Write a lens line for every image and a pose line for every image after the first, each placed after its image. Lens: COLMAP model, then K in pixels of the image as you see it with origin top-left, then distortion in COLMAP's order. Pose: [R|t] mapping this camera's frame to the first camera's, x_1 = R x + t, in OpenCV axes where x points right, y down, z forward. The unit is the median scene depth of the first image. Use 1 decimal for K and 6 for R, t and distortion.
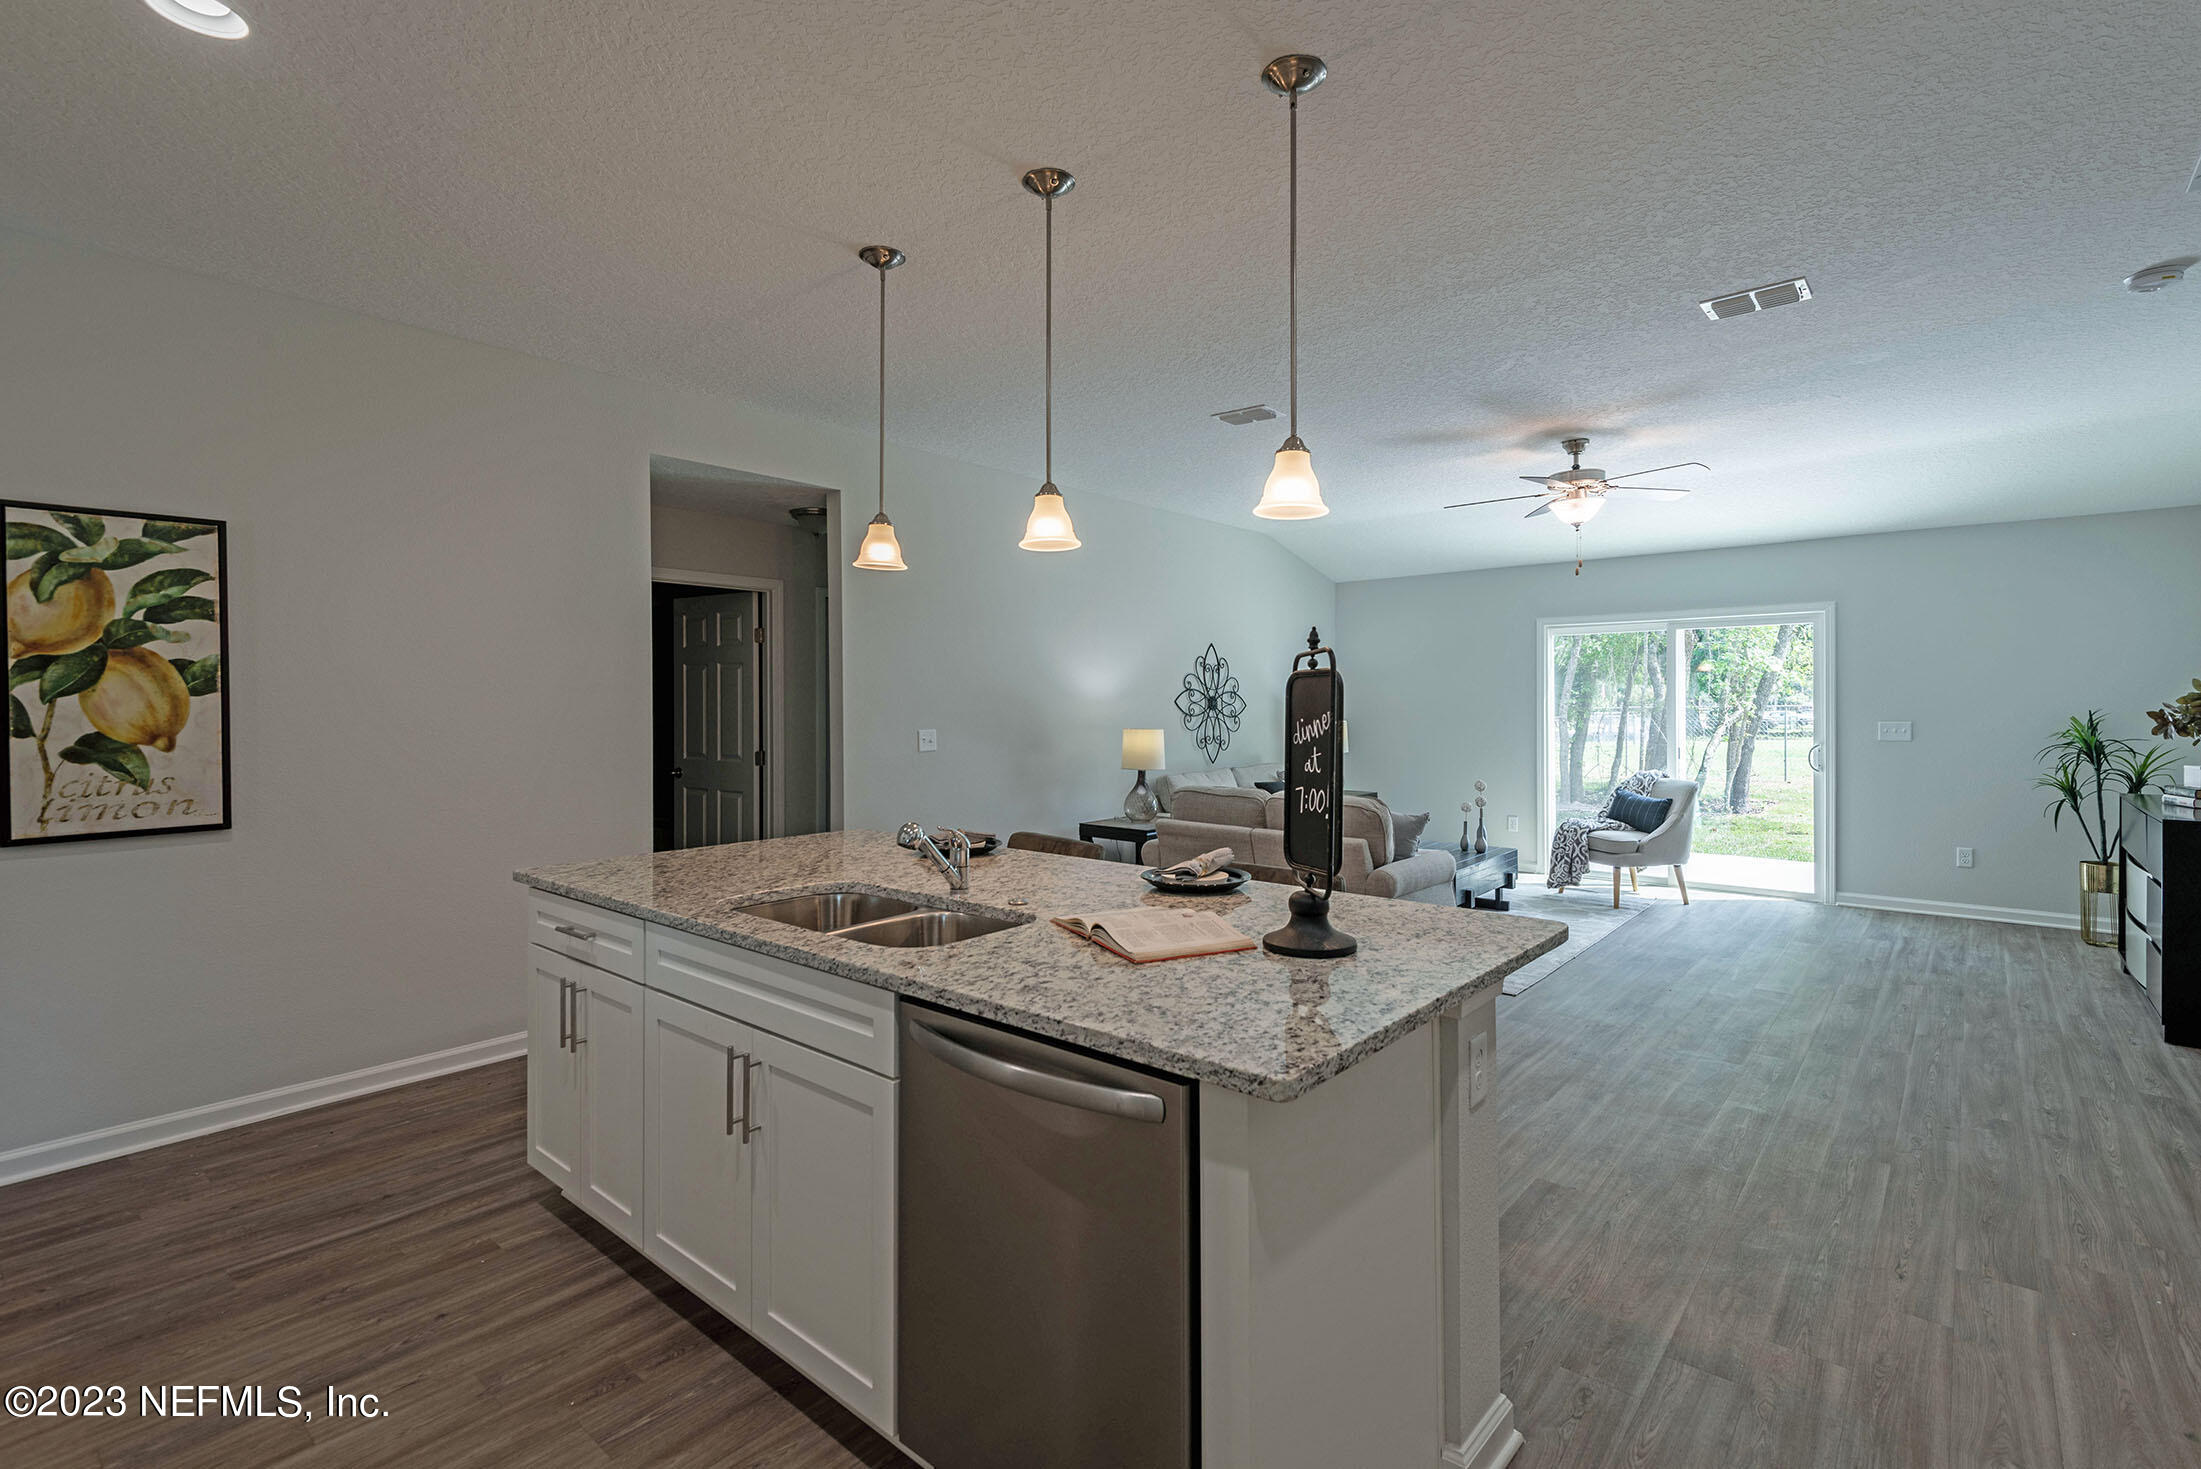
lens RADIAL K [[1030.5, 0, 1124.3], [0, 1030.5, 704.7], [0, 0, 1]] dist [0.024623, -0.008639]
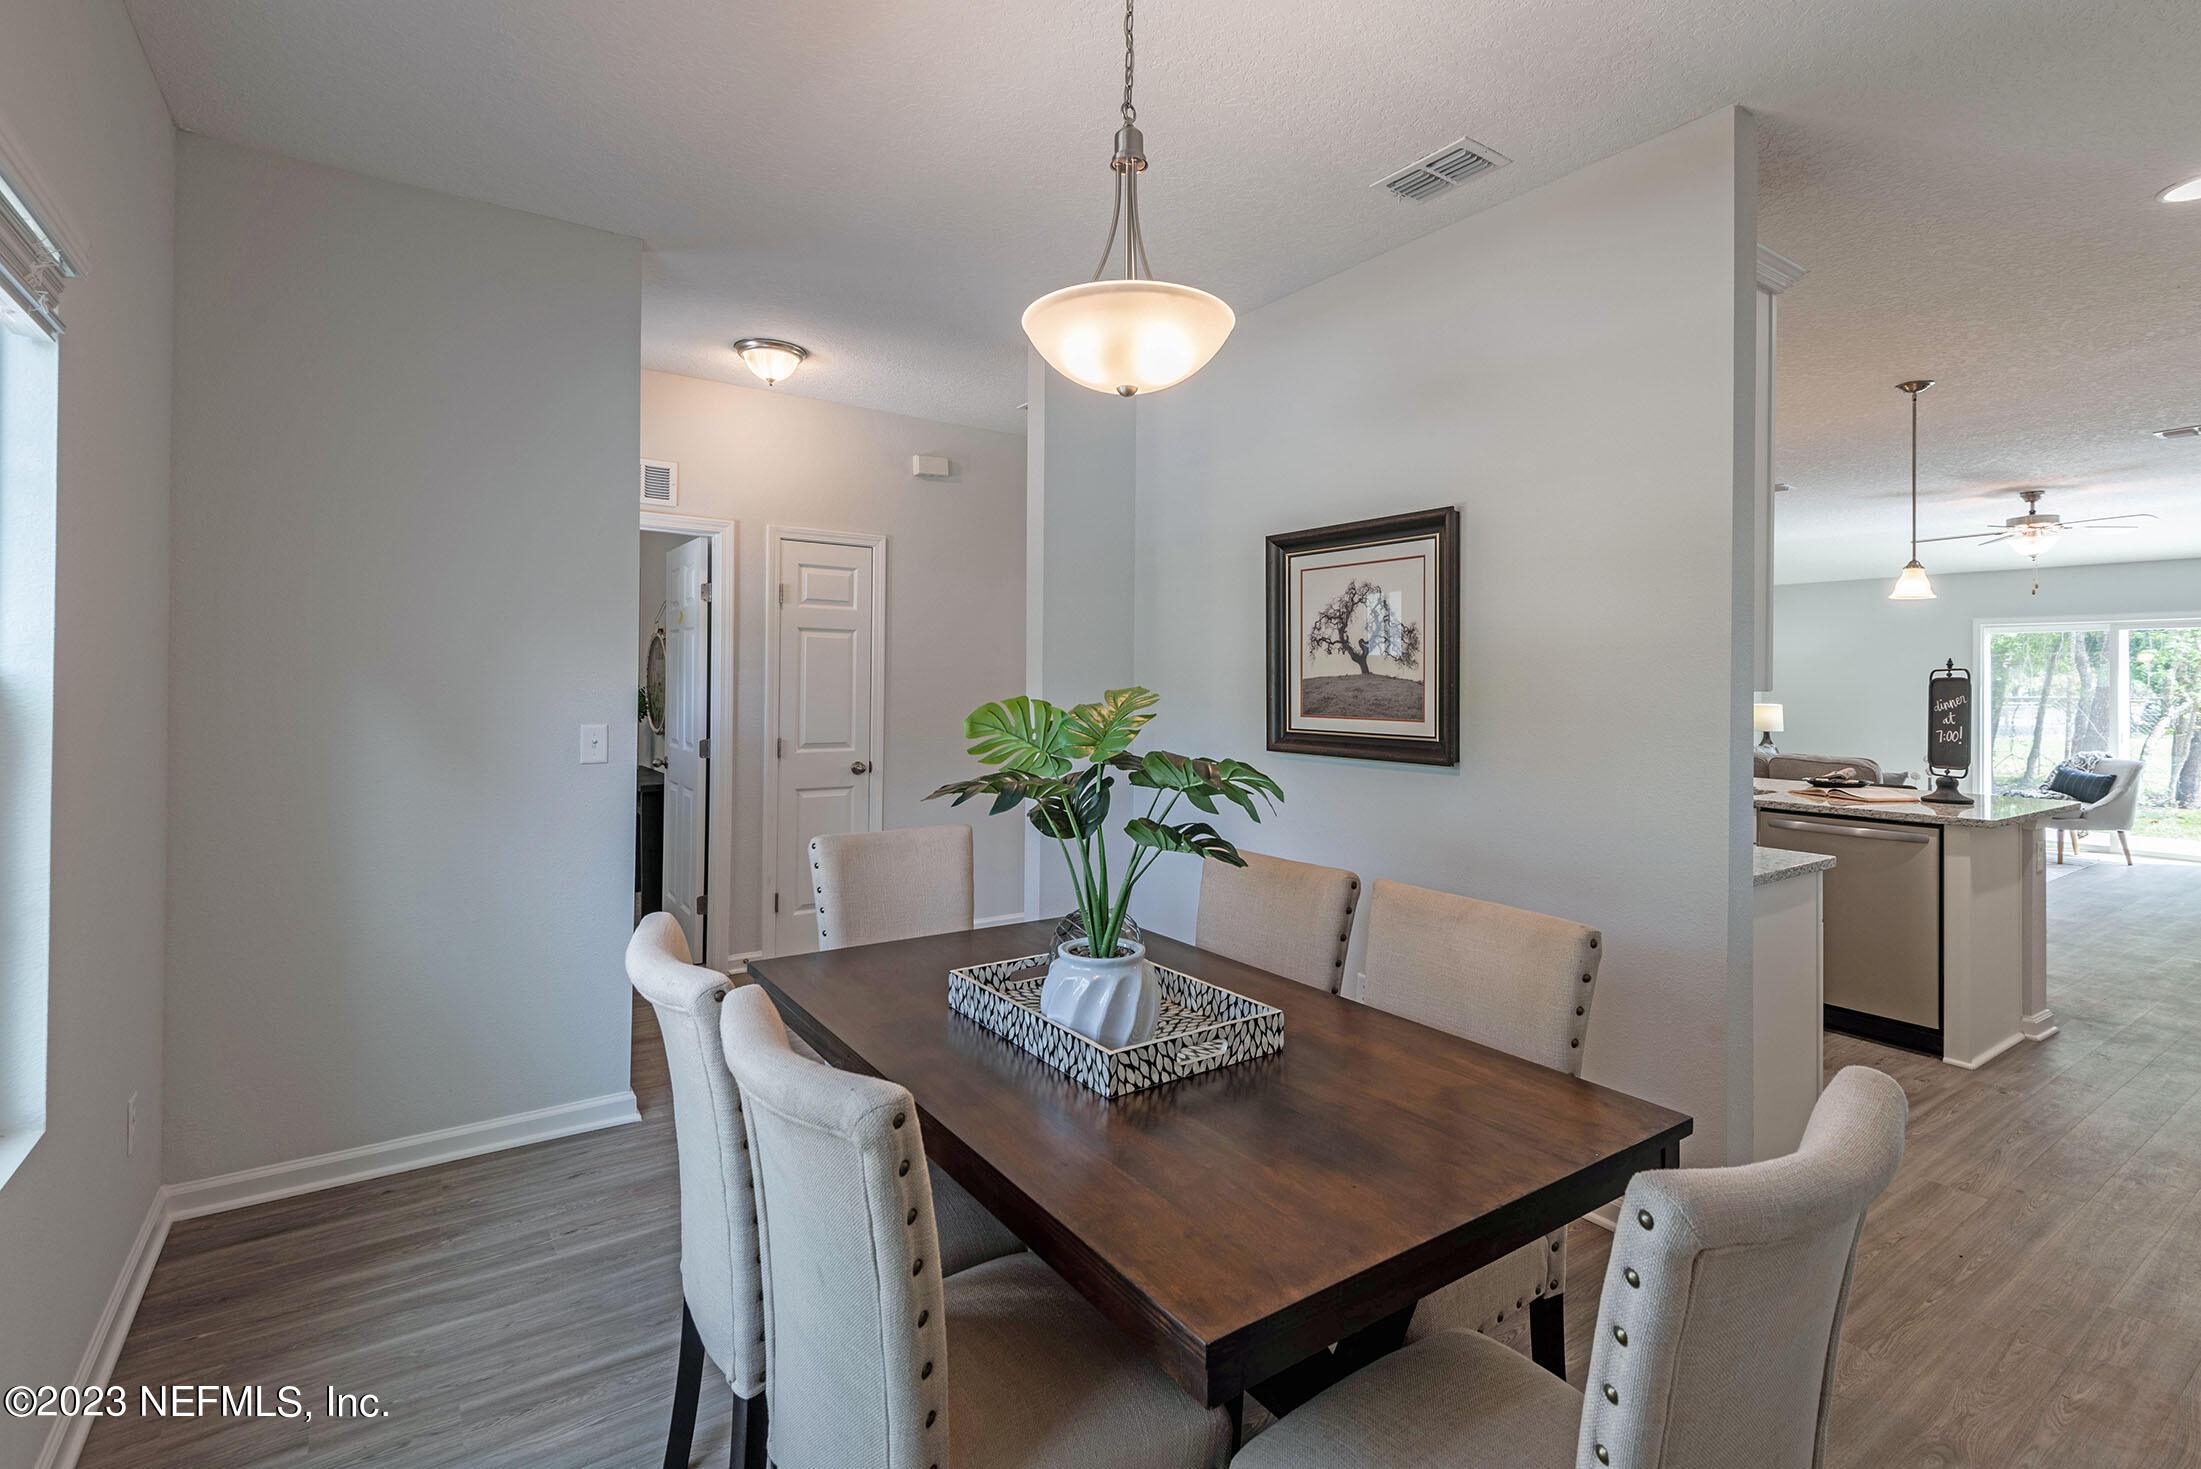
lens RADIAL K [[1030.5, 0, 1137.3], [0, 1030.5, 675.9], [0, 0, 1]] dist [0.024623, -0.008639]
pose [[0.968210, 0.008958, -0.249979, -0.654047], [-0.011299, 0.999905, -0.007930, -0.000047], [0.249884, 0.010502, 0.968219, -1.113324]]
